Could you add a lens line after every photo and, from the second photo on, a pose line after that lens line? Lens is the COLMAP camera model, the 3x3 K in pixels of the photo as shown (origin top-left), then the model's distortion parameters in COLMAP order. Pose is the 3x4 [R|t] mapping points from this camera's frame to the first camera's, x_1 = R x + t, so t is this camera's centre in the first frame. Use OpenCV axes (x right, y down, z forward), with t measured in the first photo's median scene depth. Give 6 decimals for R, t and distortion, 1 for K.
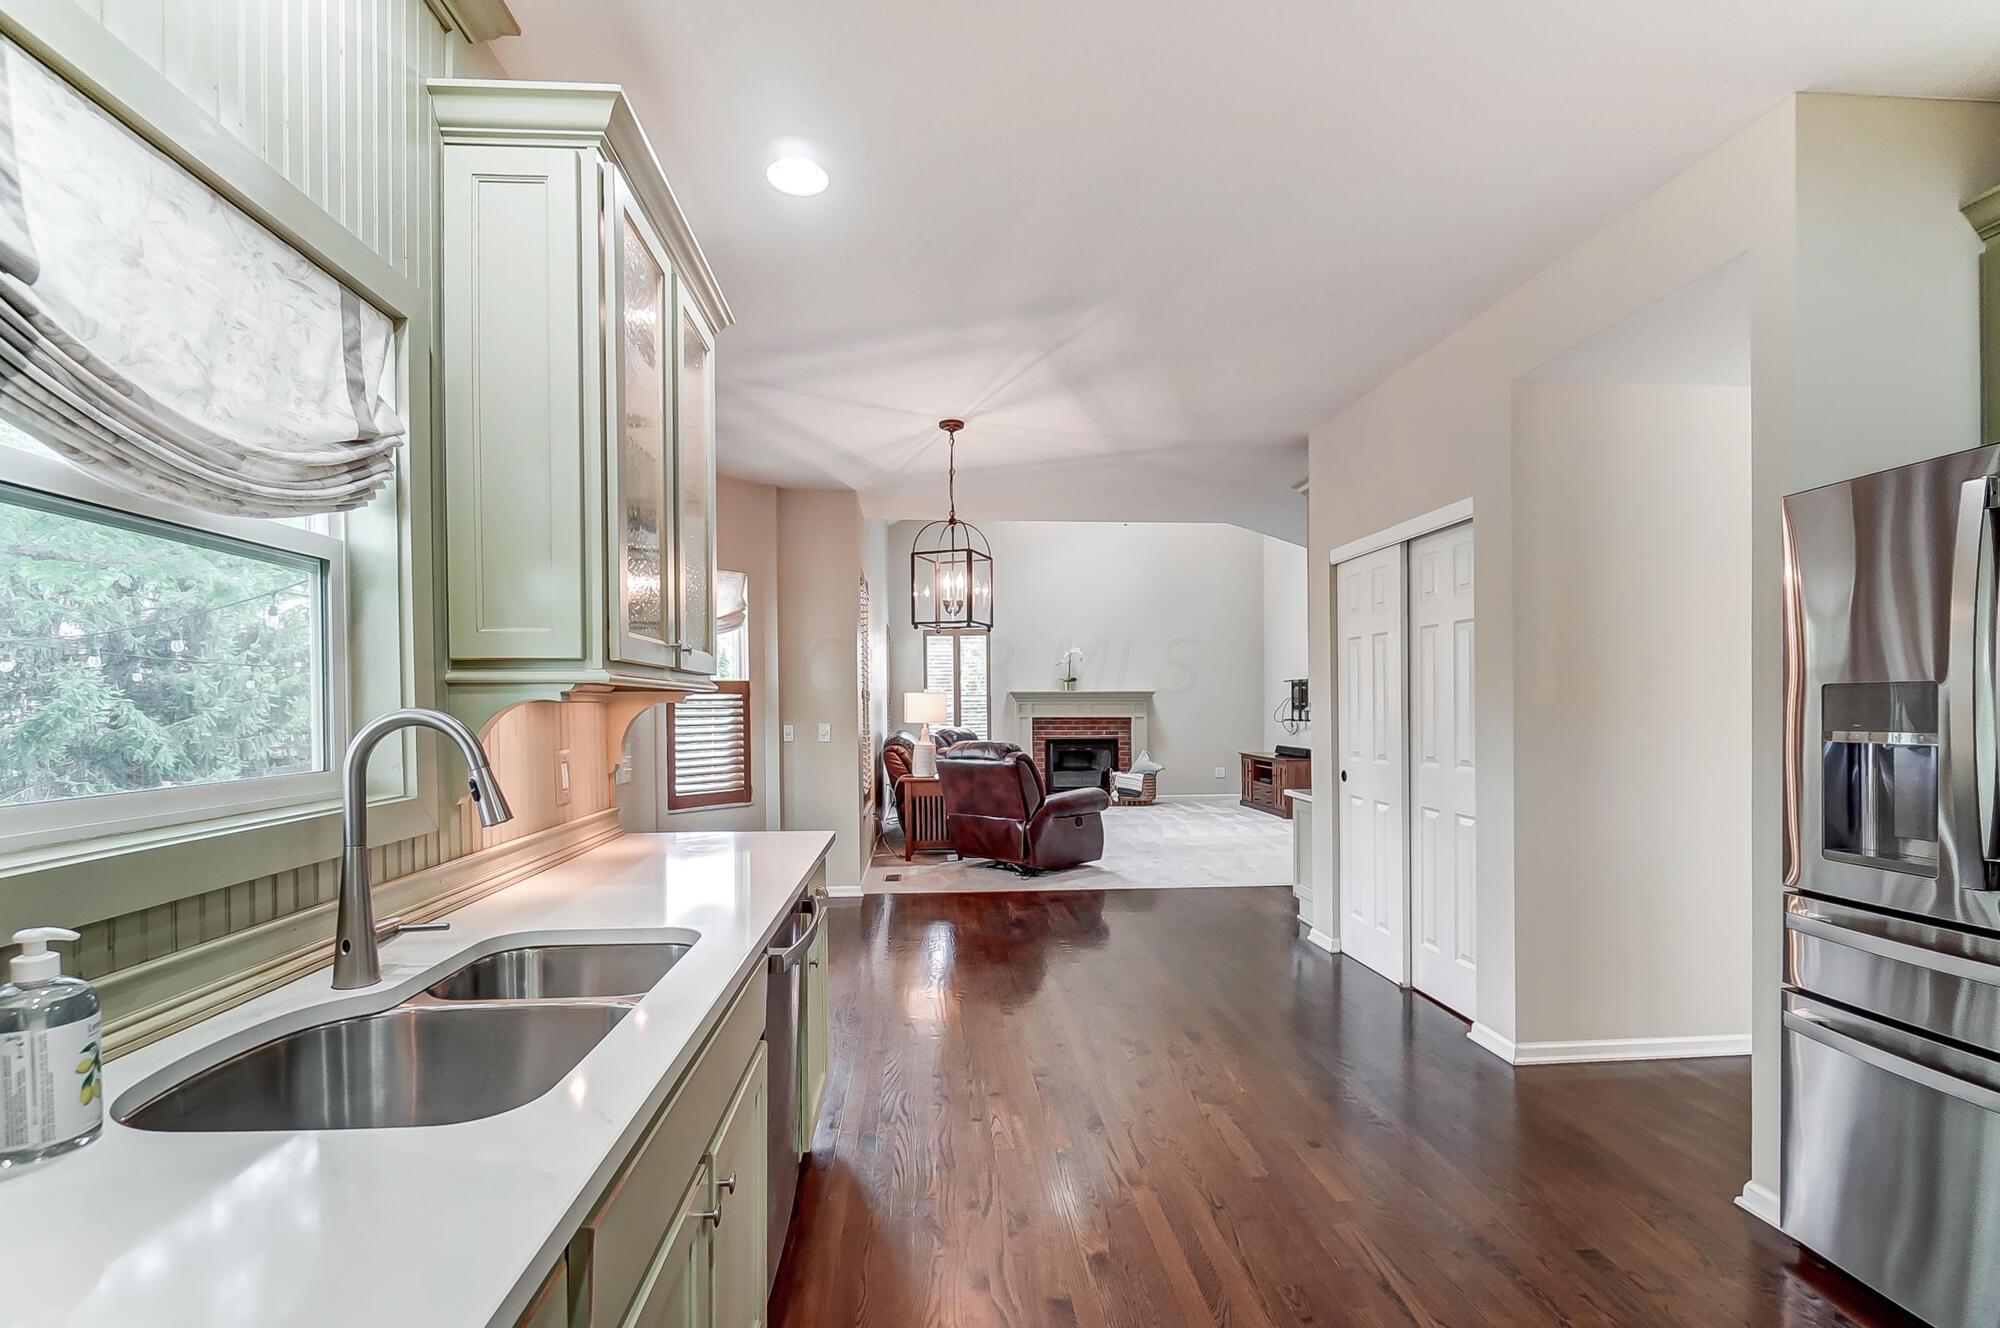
lens RADIAL K [[880.7, 0, 975.2], [0, 880.7, 711.0], [0, 0, 1]] dist [-0.001888, -0.000459]
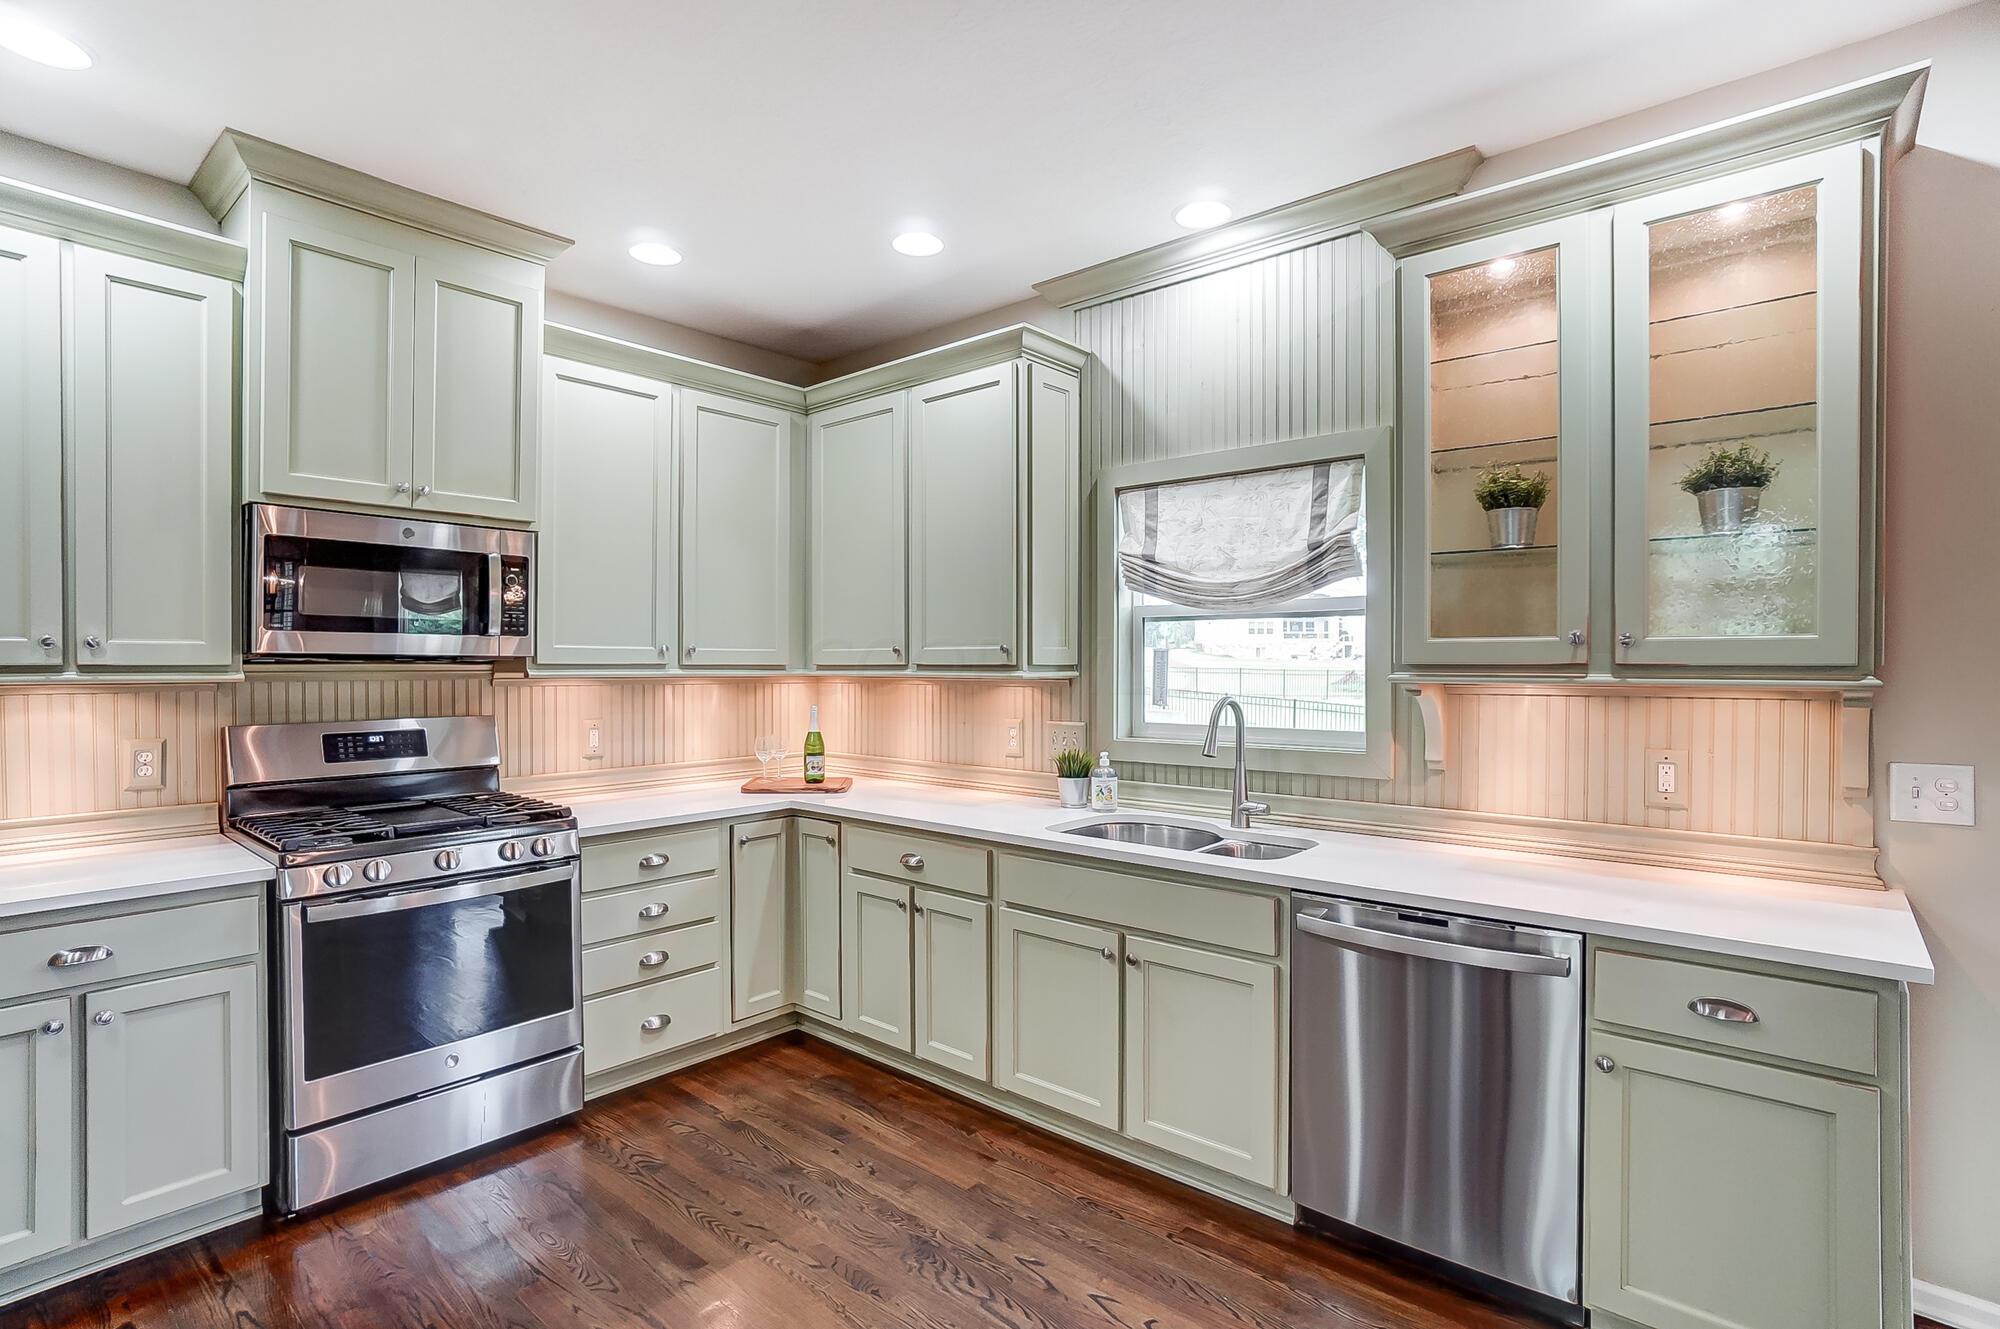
lens RADIAL K [[964.9, 0, 1011.7], [0, 964.9, 667.0], [0, 0, 1]] dist [-0.030598, 0.008099]
pose [[-0.685269, 0.004049, -0.728278, 0.447054], [-0.002965, 0.999961, 0.008349, -0.029427], [0.728284, 0.007881, -0.685231, 0.726500]]
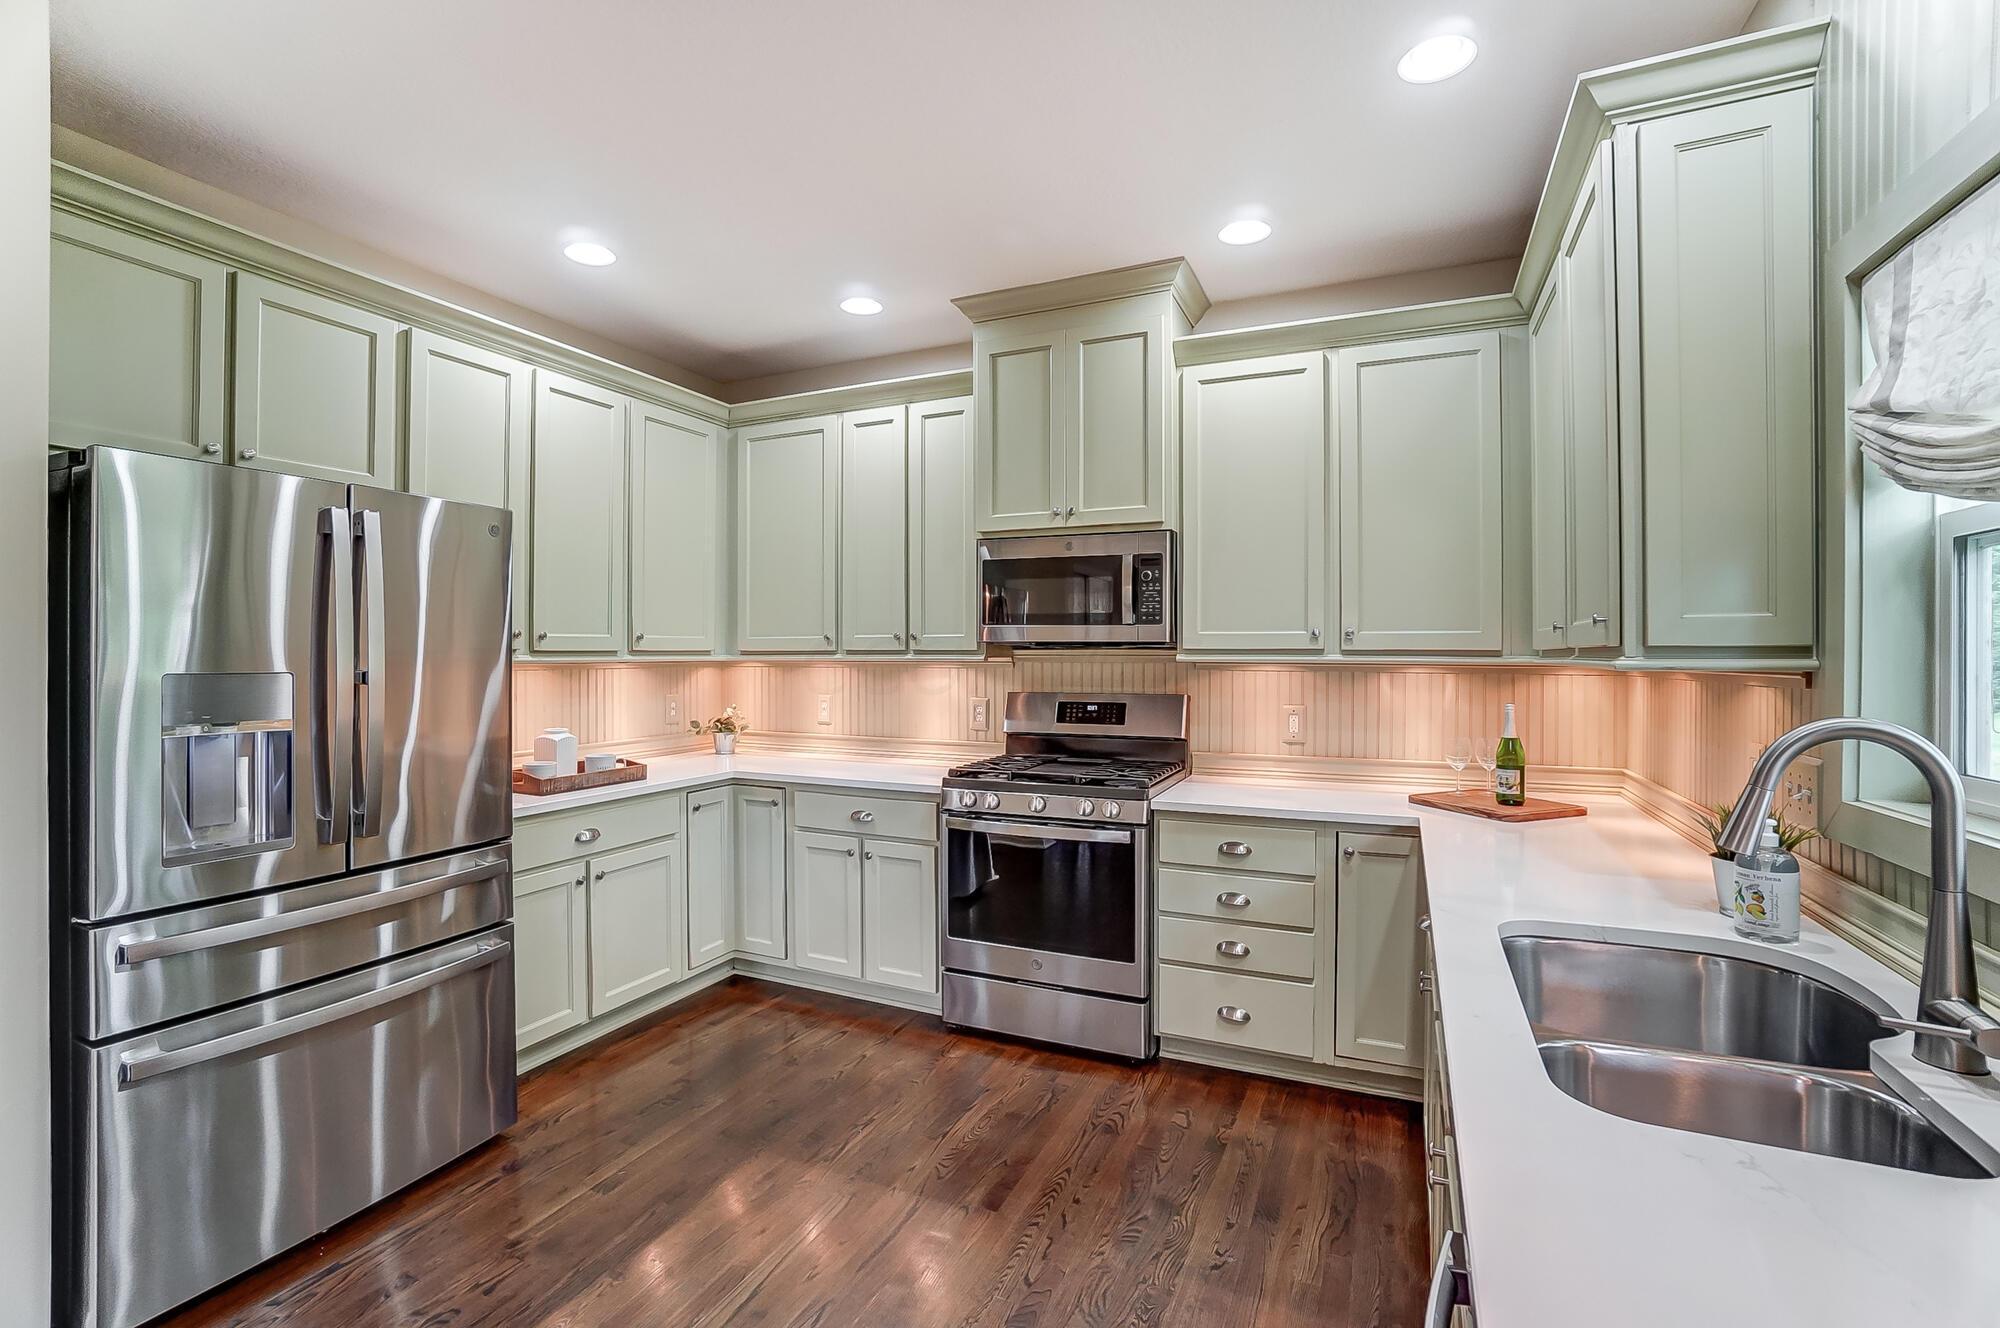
lens RADIAL K [[894.0, 0, 978.9], [0, 894.0, 655.0], [0, 0, 1]] dist [-0.037977, 0.006835]
pose [[-0.886578, 0.000352, 0.462580, -0.093048], [0.002134, 0.999992, 0.003329, -0.021685], [-0.462575, 0.003939, -0.886571, 0.703975]]
